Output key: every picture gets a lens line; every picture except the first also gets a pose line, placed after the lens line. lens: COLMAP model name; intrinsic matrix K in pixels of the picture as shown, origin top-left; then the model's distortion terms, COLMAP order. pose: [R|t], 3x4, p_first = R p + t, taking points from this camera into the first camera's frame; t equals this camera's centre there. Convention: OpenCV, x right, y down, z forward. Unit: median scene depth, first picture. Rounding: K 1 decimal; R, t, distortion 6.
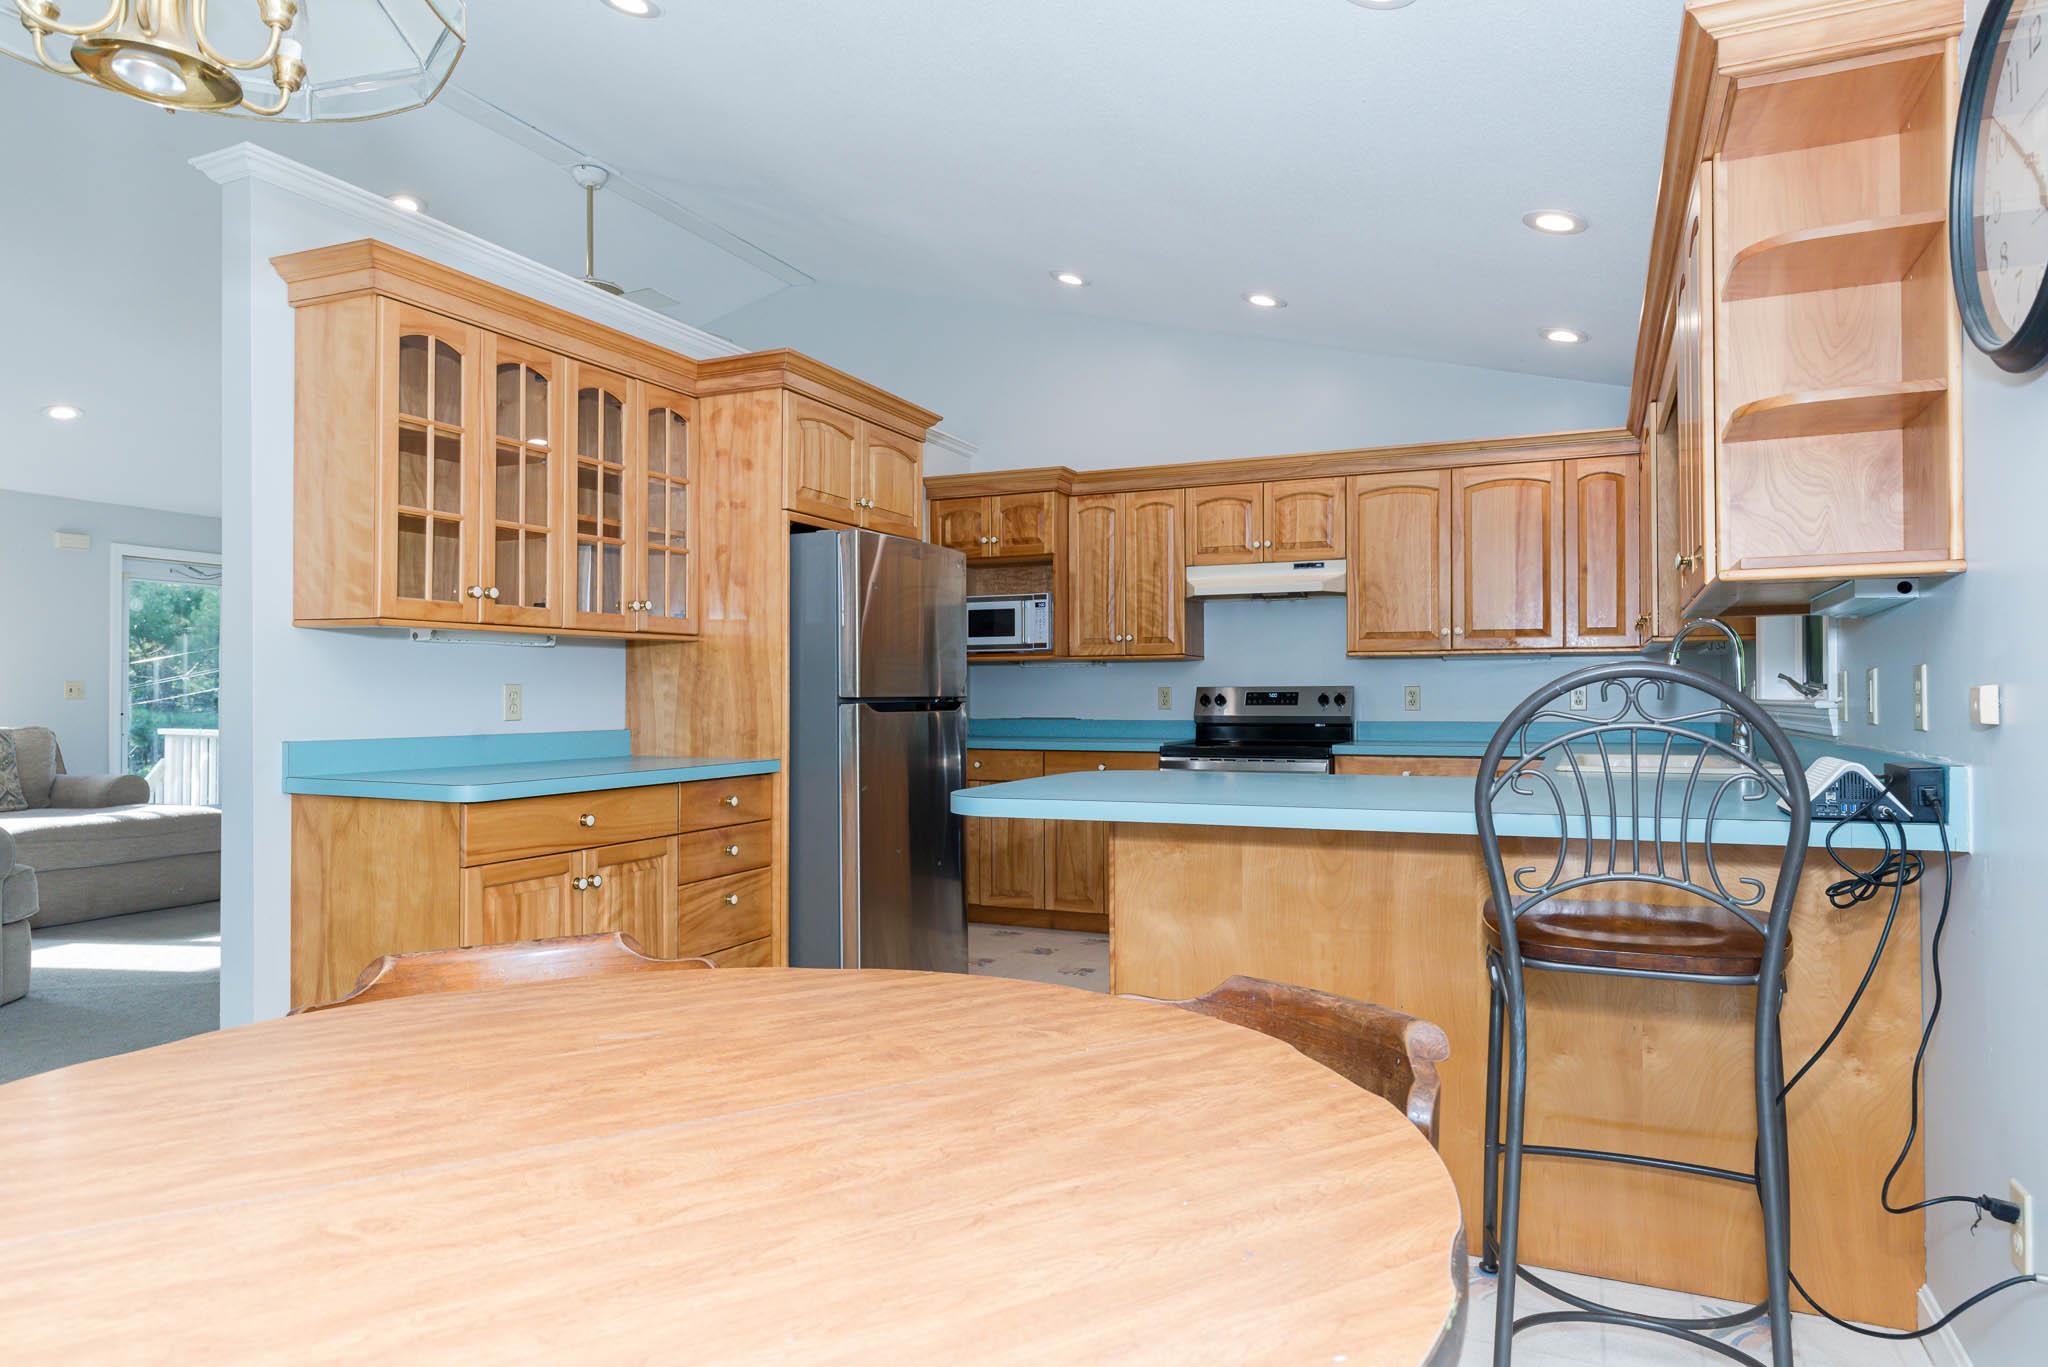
lens RADIAL K [[1222.8, 0, 1026.7], [0, 1222.8, 687.1], [0, 0, 1]] dist [-0.004588, -0.000481]
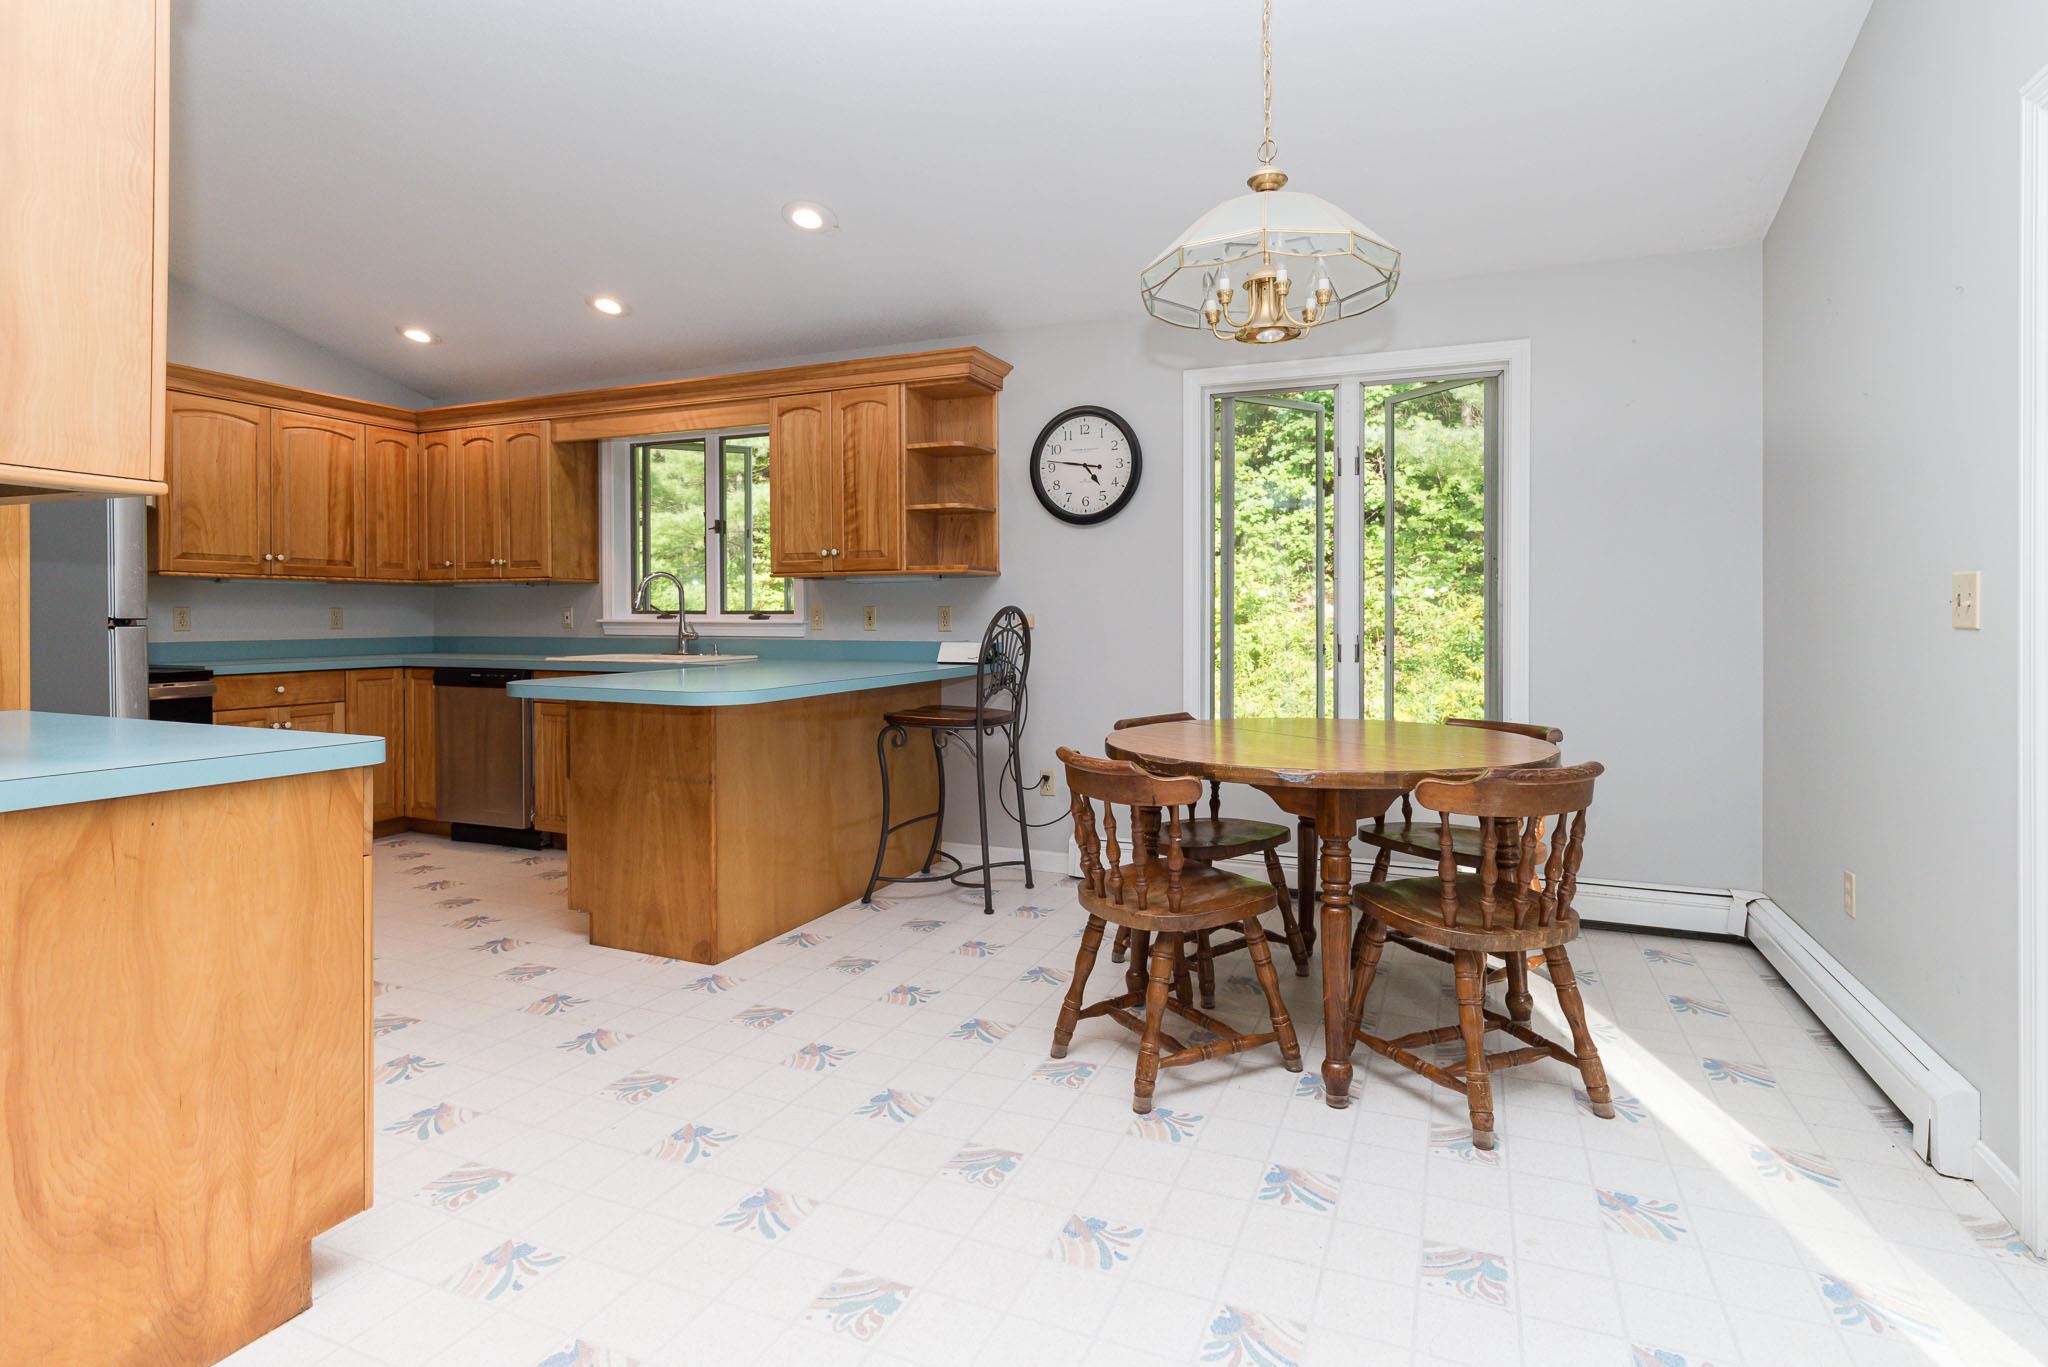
lens RADIAL K [[1016.6, 0, 1046.2], [0, 1016.6, 620.5], [0, 0, 1]] dist [0.004130, 0.000076]
pose [[-0.031898, -0.001318, 0.999490, -0.765718], [-0.009330, 0.999956, 0.001020, 0.003852], [-0.999448, -0.009293, -0.031909, 0.443825]]
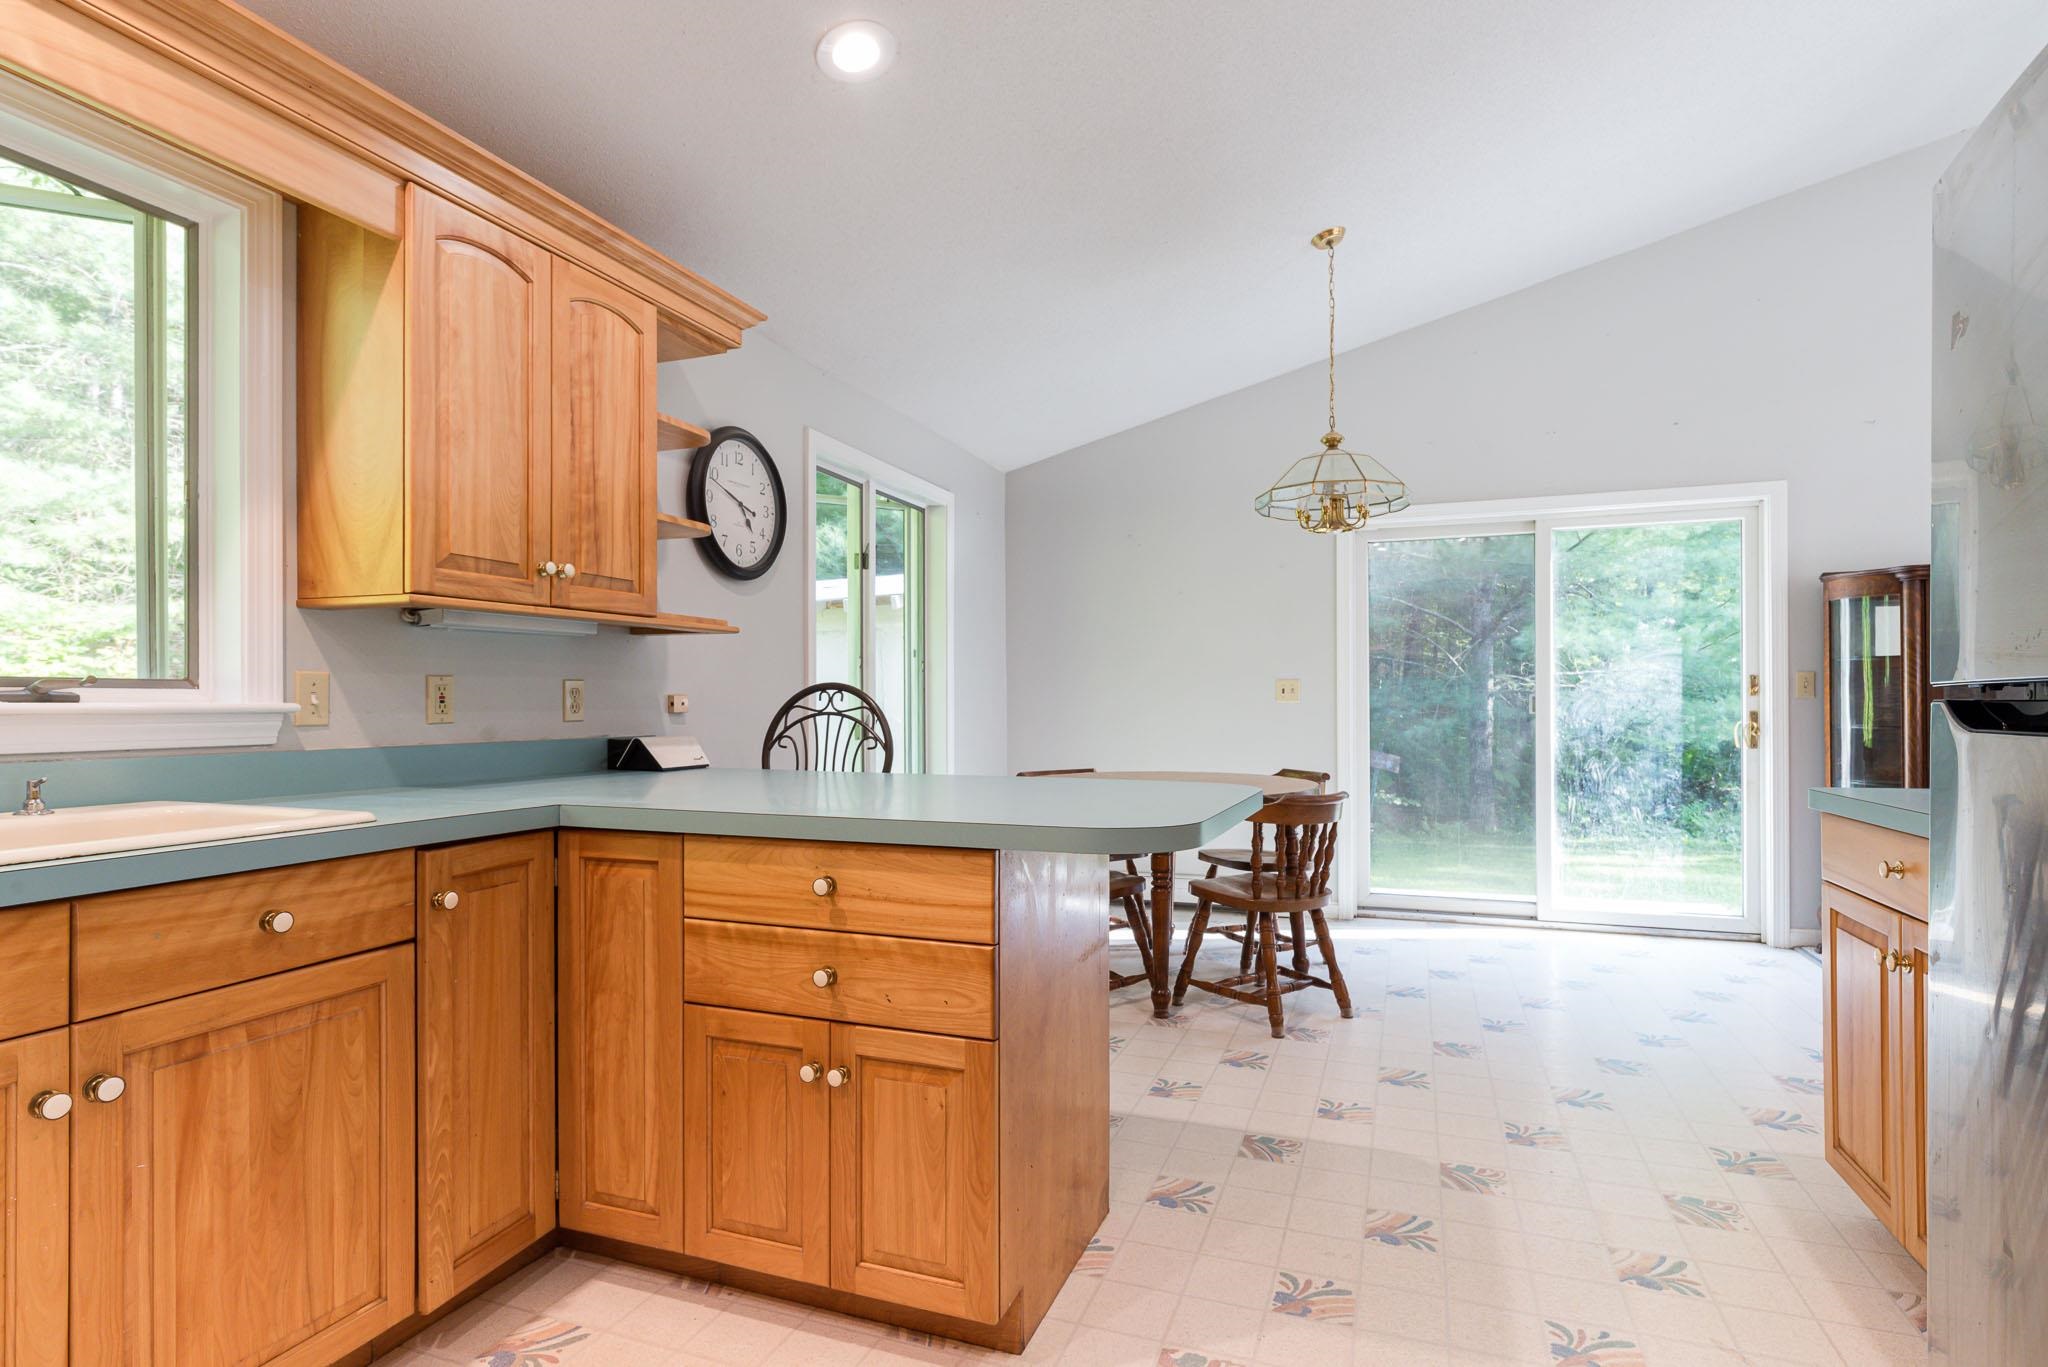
lens RADIAL K [[1000.6, 0, 1032.0], [0, 1000.6, 703.0], [0, 0, 1]] dist [-0.000488, -0.000595]
pose [[-0.998291, 0.004992, -0.058218, 0.122270], [0.005484, 0.999950, -0.008303, 0.013487], [0.058174, -0.008608, -0.998269, 1.217425]]
